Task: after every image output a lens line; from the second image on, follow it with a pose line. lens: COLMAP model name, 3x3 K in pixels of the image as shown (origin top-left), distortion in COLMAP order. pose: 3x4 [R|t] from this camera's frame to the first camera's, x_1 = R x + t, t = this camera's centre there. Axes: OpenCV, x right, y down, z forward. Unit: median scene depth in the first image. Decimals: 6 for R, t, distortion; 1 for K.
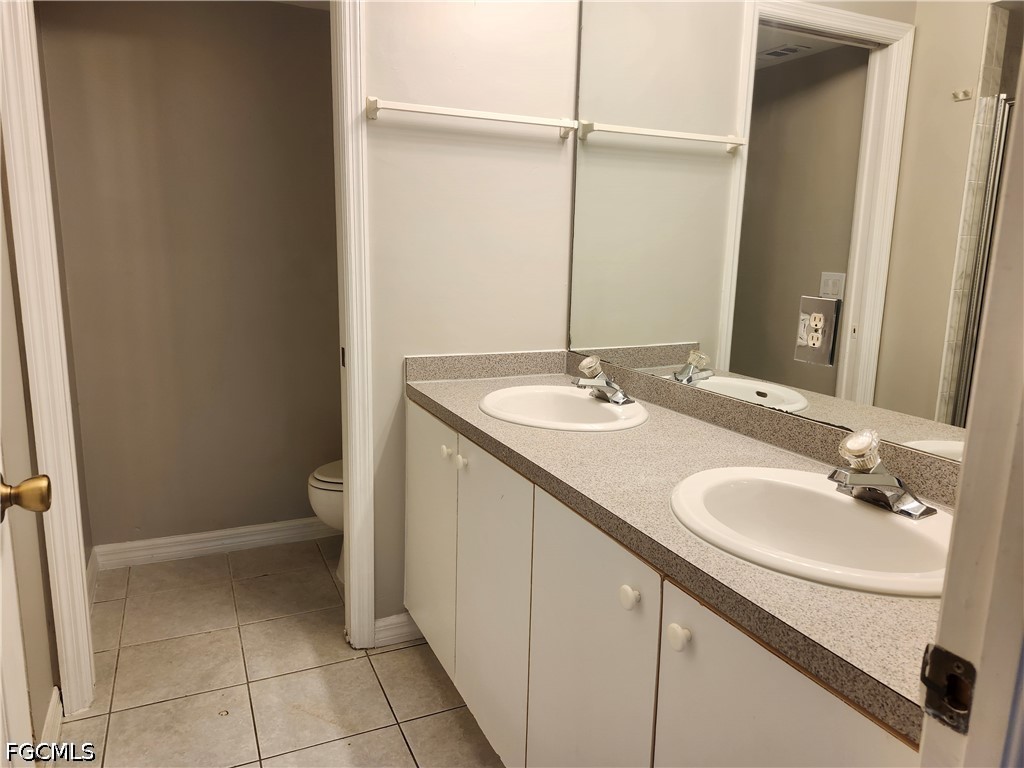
lens RADIAL K [[707.7, 0, 505.2], [0, 707.7, 380.6], [0, 0, 1]] dist [0.099745, -0.134066]
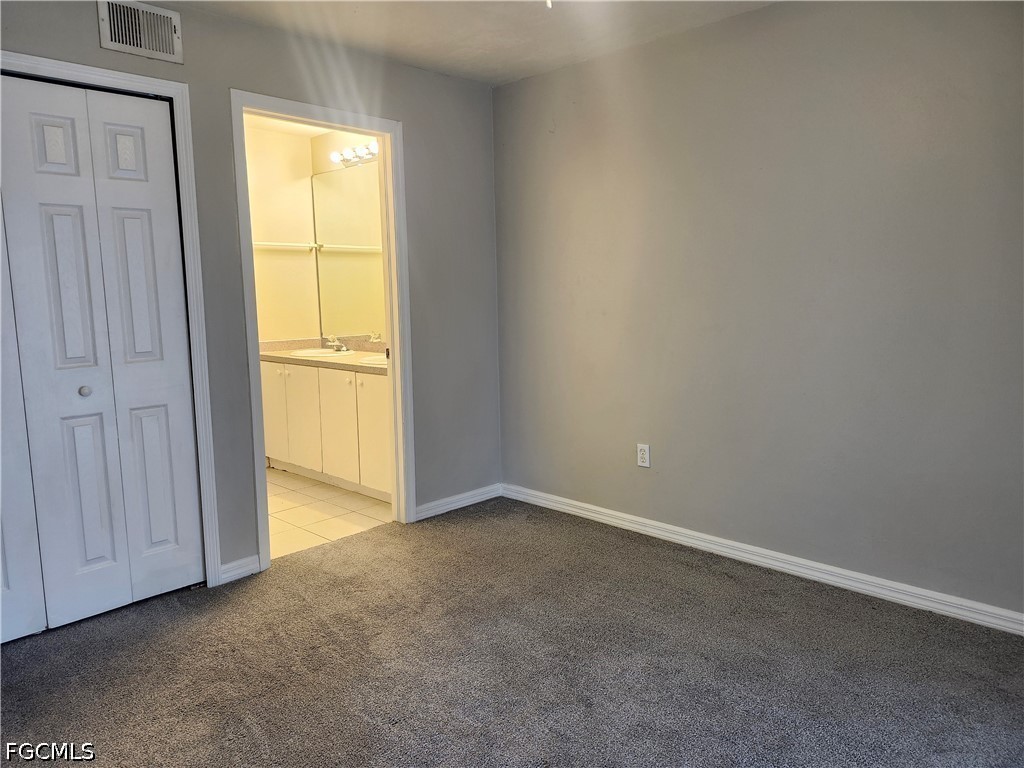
lens RADIAL K [[707.7, 0, 505.2], [0, 707.7, 380.6], [0, 0, 1]] dist [0.099745, -0.134066]
pose [[0.932257, -0.090918, 0.350188, -0.201634], [0.111172, 0.993069, -0.038131, 0.283385], [-0.344294, 0.074479, 0.935903, -1.534833]]
